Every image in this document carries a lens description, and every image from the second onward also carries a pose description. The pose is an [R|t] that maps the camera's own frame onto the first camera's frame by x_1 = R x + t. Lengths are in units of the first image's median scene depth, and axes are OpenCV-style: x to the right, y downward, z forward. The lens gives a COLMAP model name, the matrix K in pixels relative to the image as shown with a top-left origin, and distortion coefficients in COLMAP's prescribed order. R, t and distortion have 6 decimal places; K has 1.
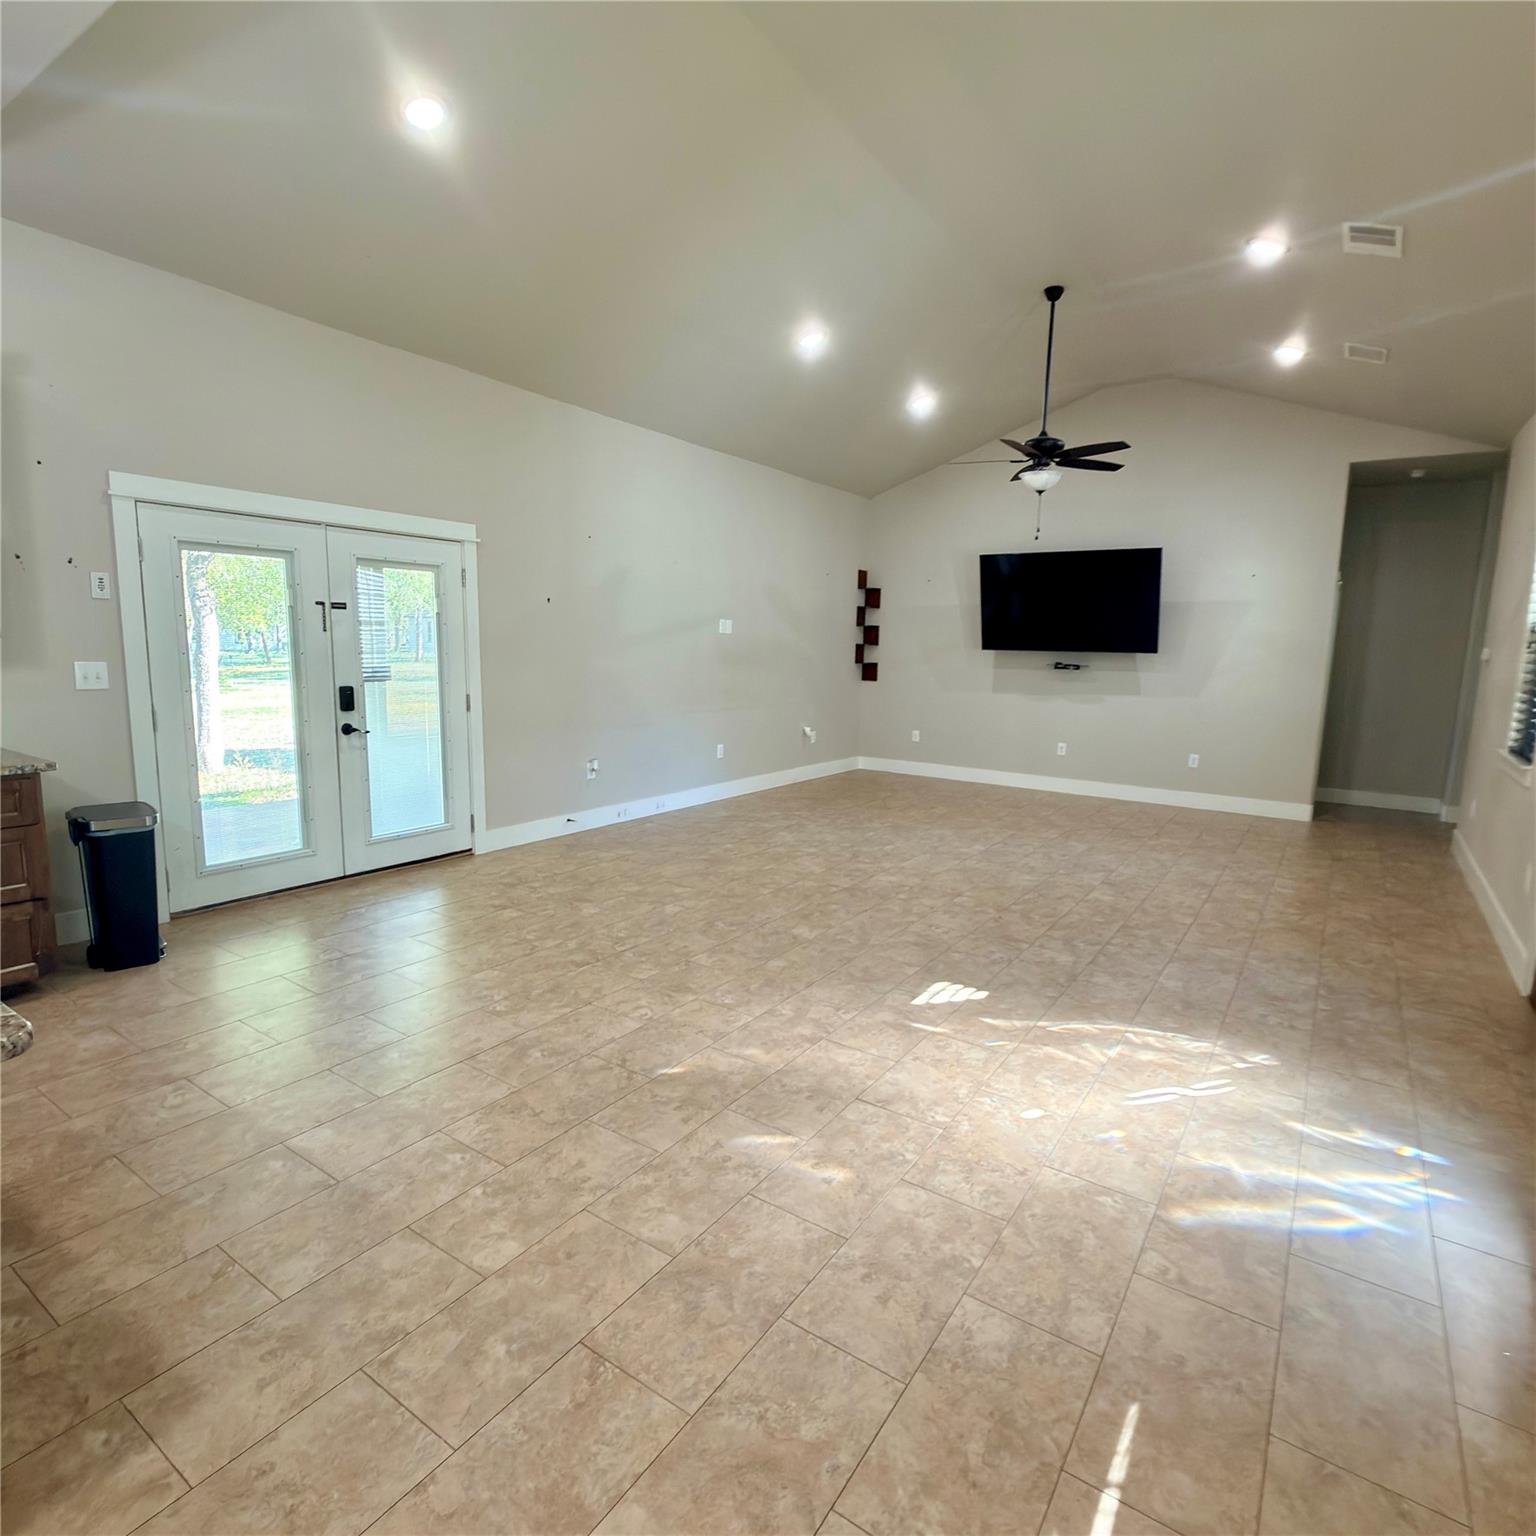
lens RADIAL K [[864.7, 0, 770.0], [0, 864.7, 772.5], [0, 0, 1]] dist [-0.002498, 0.001452]
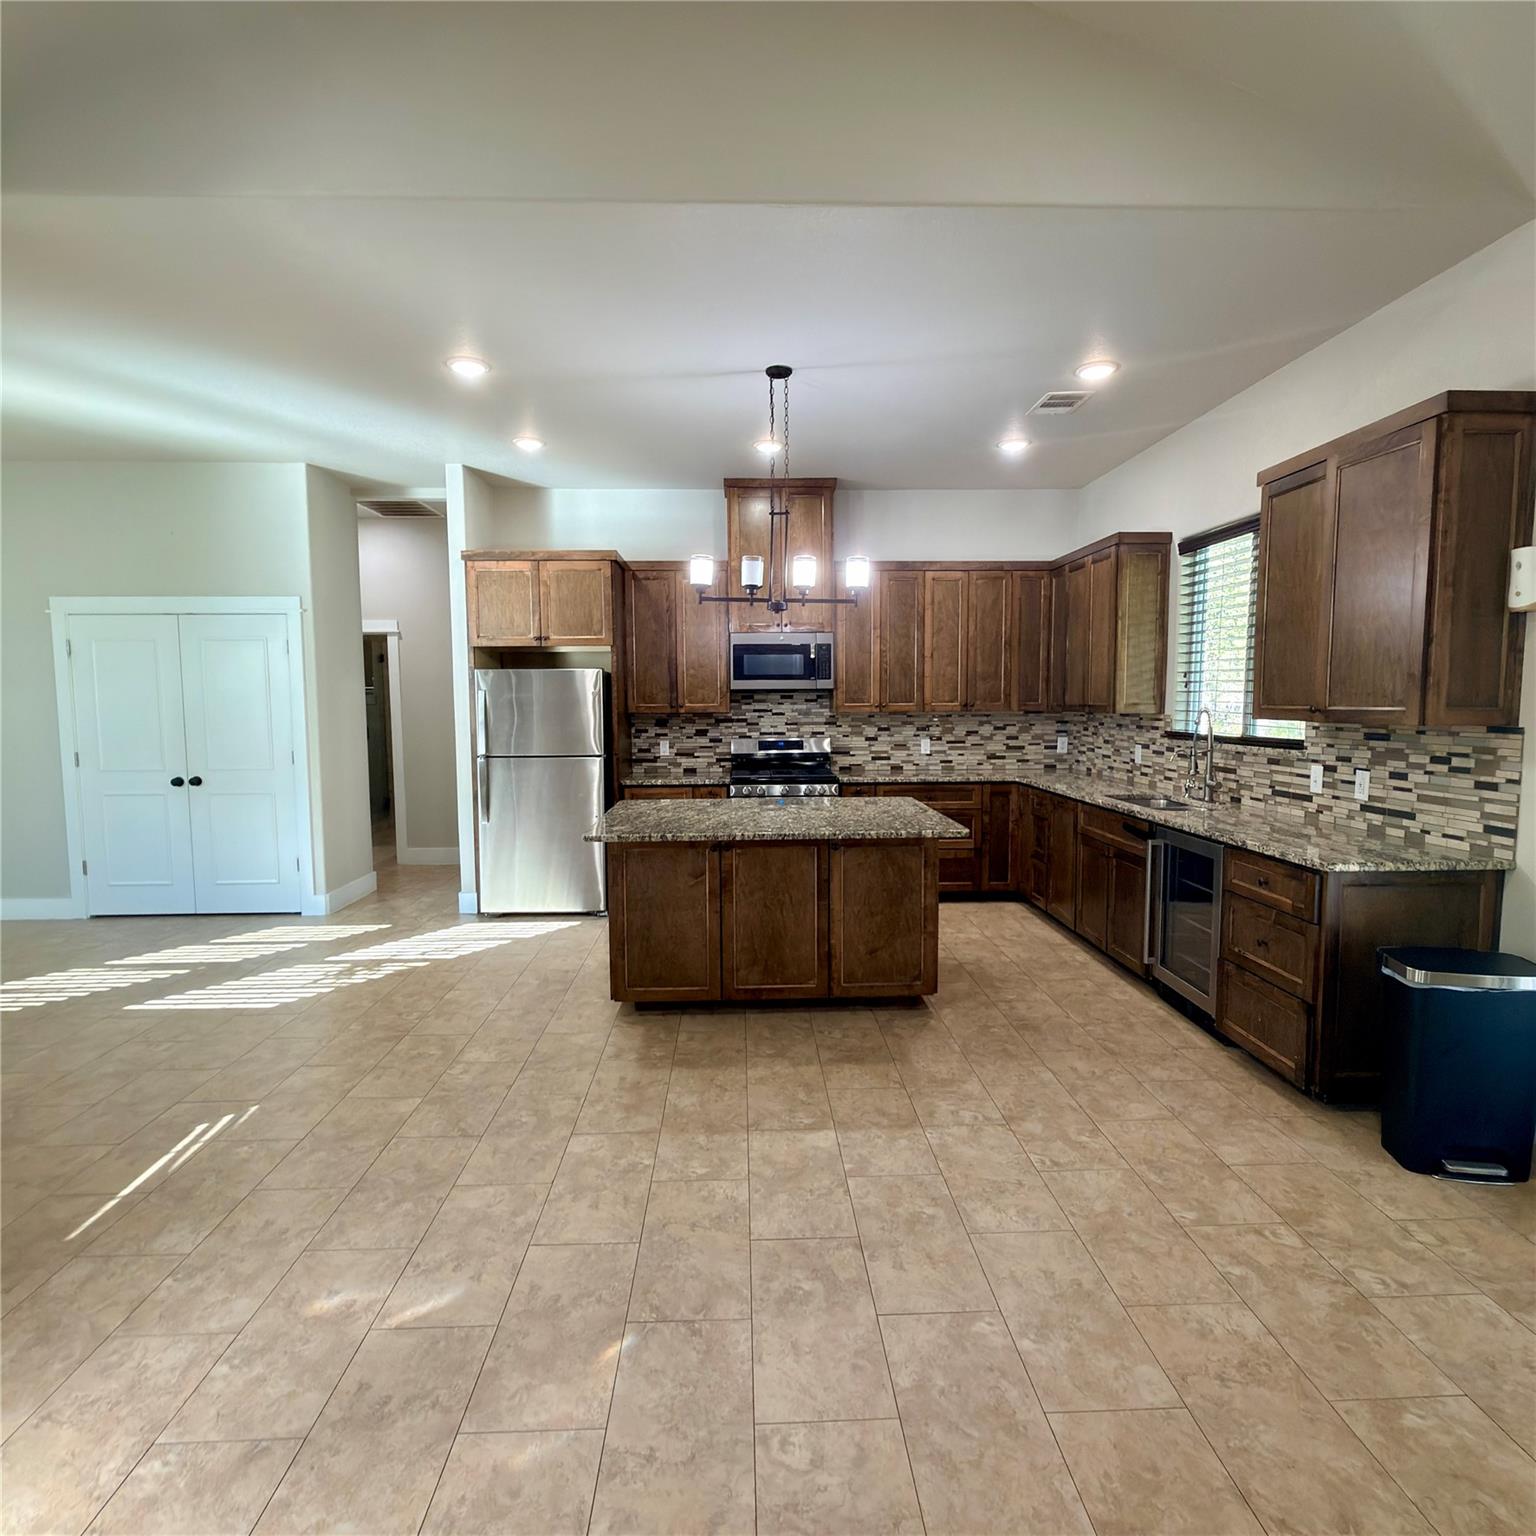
lens RADIAL K [[864.7, 0, 770.0], [0, 864.7, 772.5], [0, 0, 1]] dist [-0.002498, 0.001452]
pose [[-0.809677, 0.026185, -0.586291, 0.129962], [-0.105451, 0.976254, 0.189232, -0.176063], [0.577324, 0.215042, -0.787689, 1.132262]]
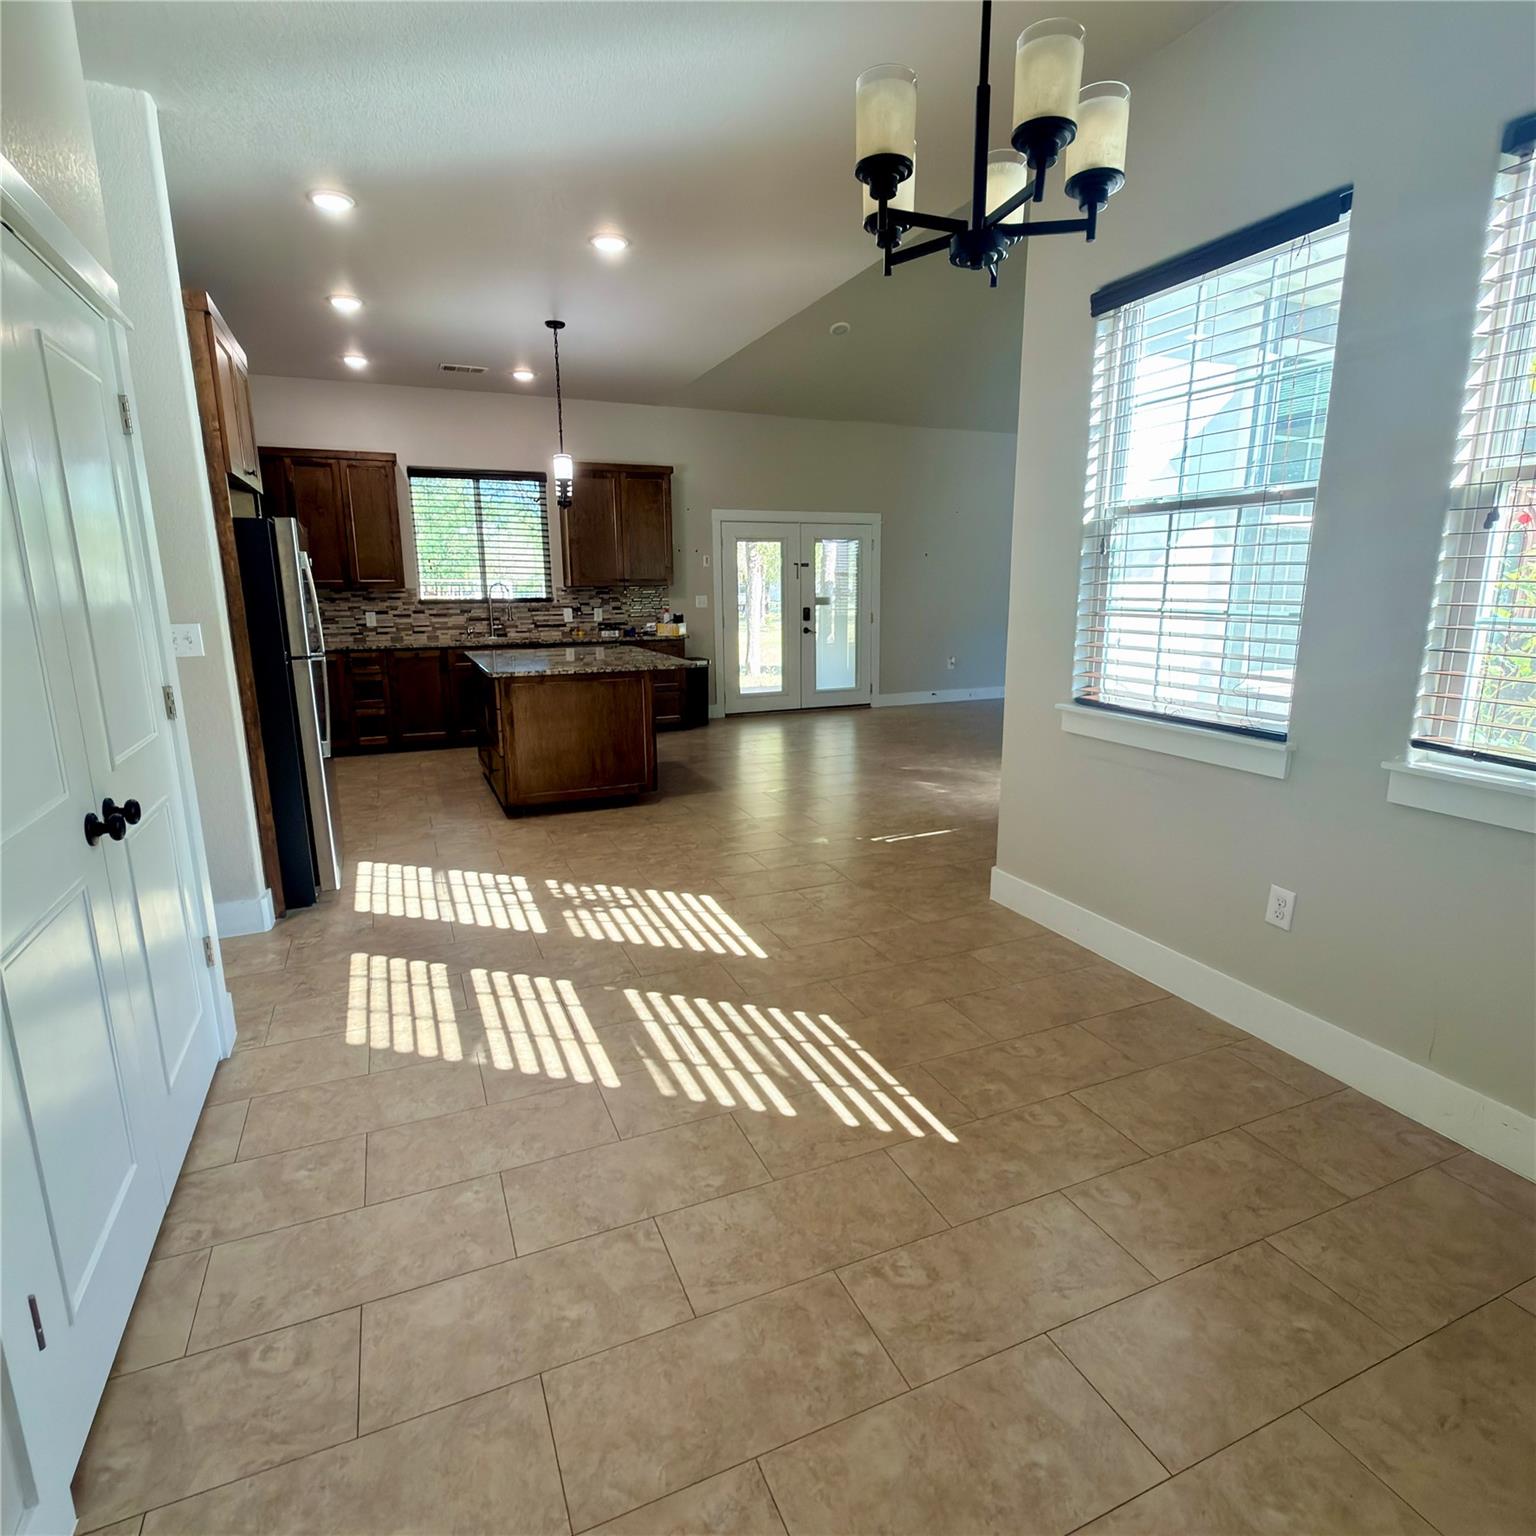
lens RADIAL K [[877.8, 0, 769.3], [0, 877.8, 764.7], [0, 0, 1]] dist [-0.003139, -0.000307]
pose [[0.844697, 0.079802, -0.529263, 0.610823], [-0.052025, 0.996382, 0.067202, 0.149030], [0.532711, -0.029230, 0.845792, -0.855796]]
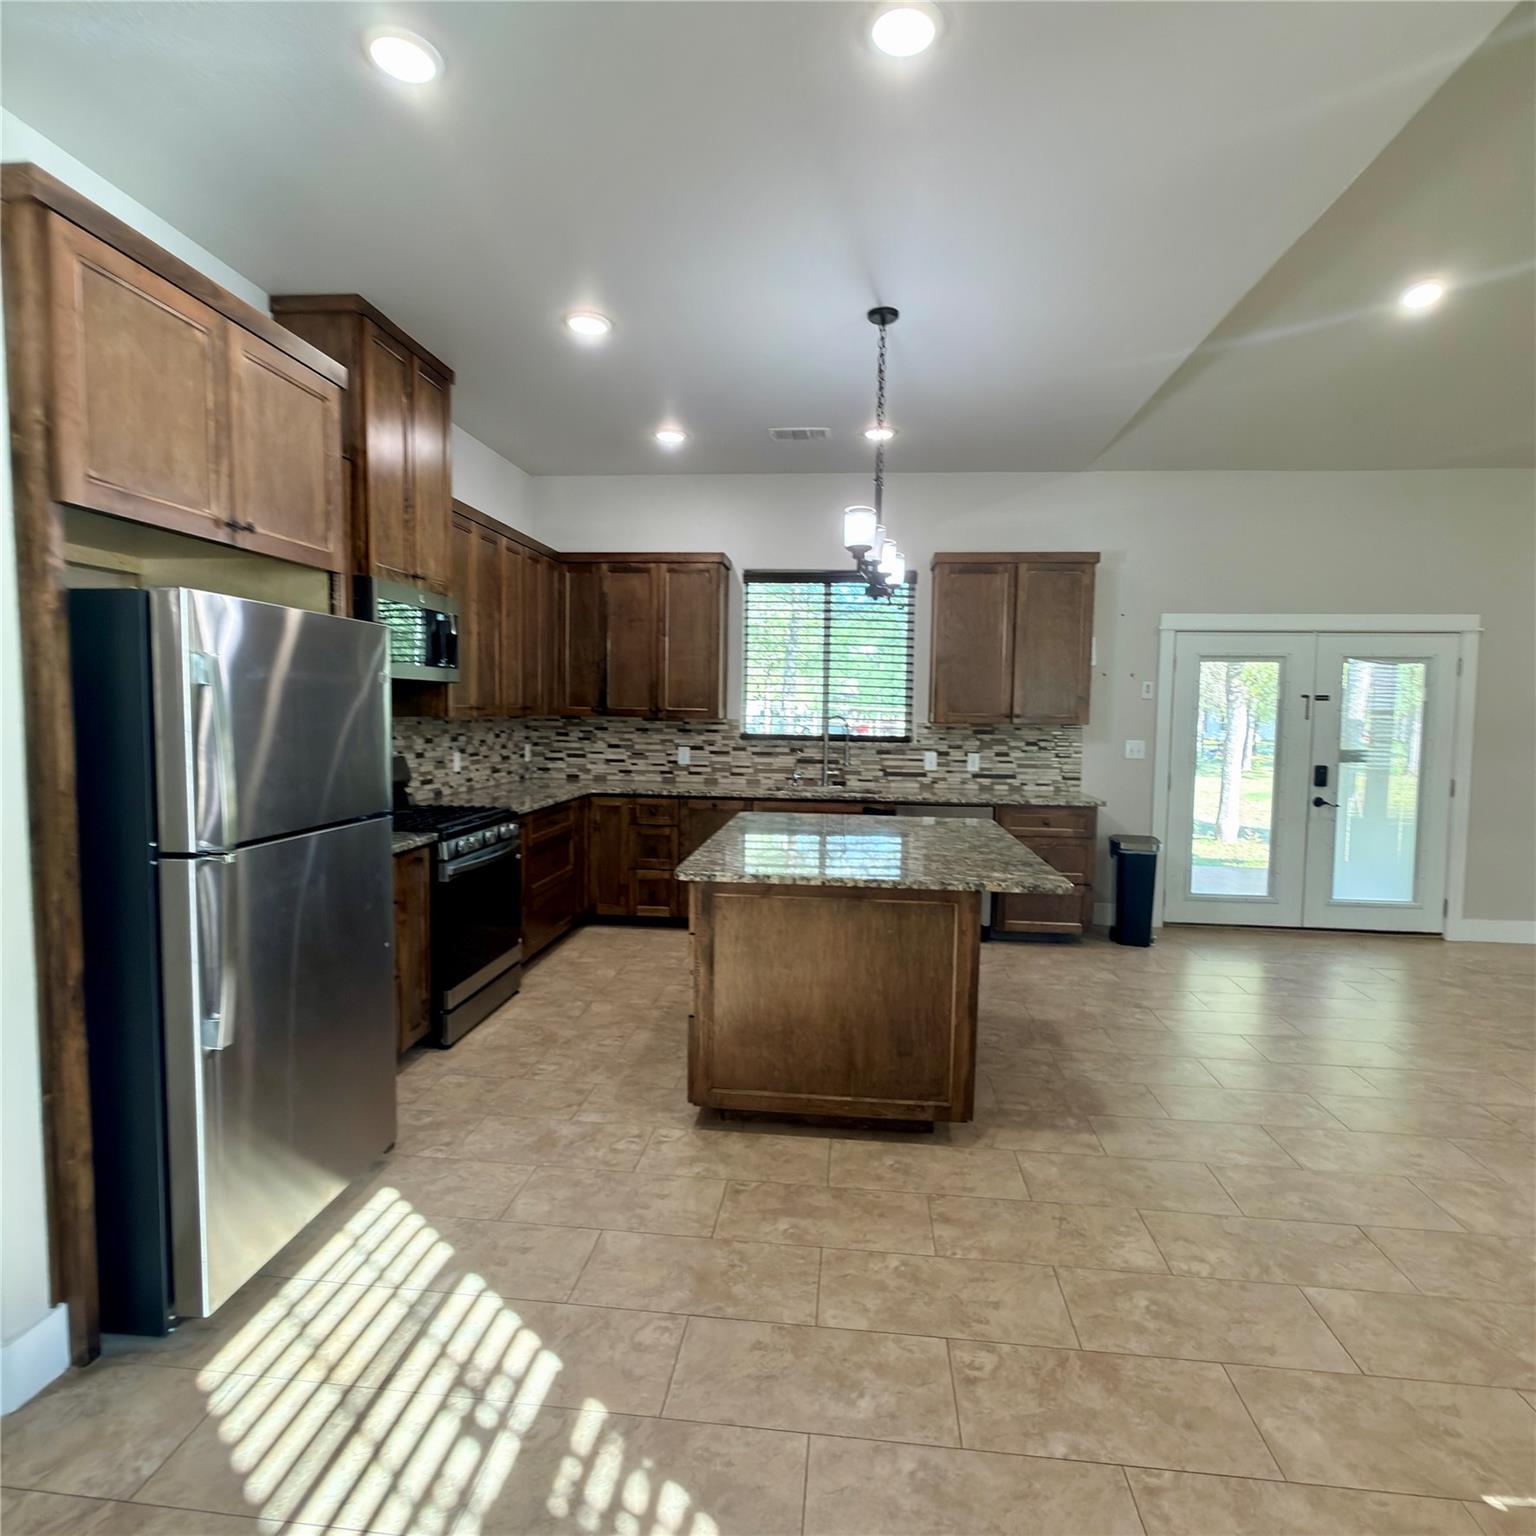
lens RADIAL K [[868.2, 0, 768.0], [0, 868.2, 768.0], [0, 0, 1]] dist [0.000725, 0.001587]
pose [[0.469365, 0.039393, -0.882125, 0.244758], [-0.135818, 0.990337, -0.028041, 0.048060], [0.872497, 0.132969, 0.470179, -0.258940]]
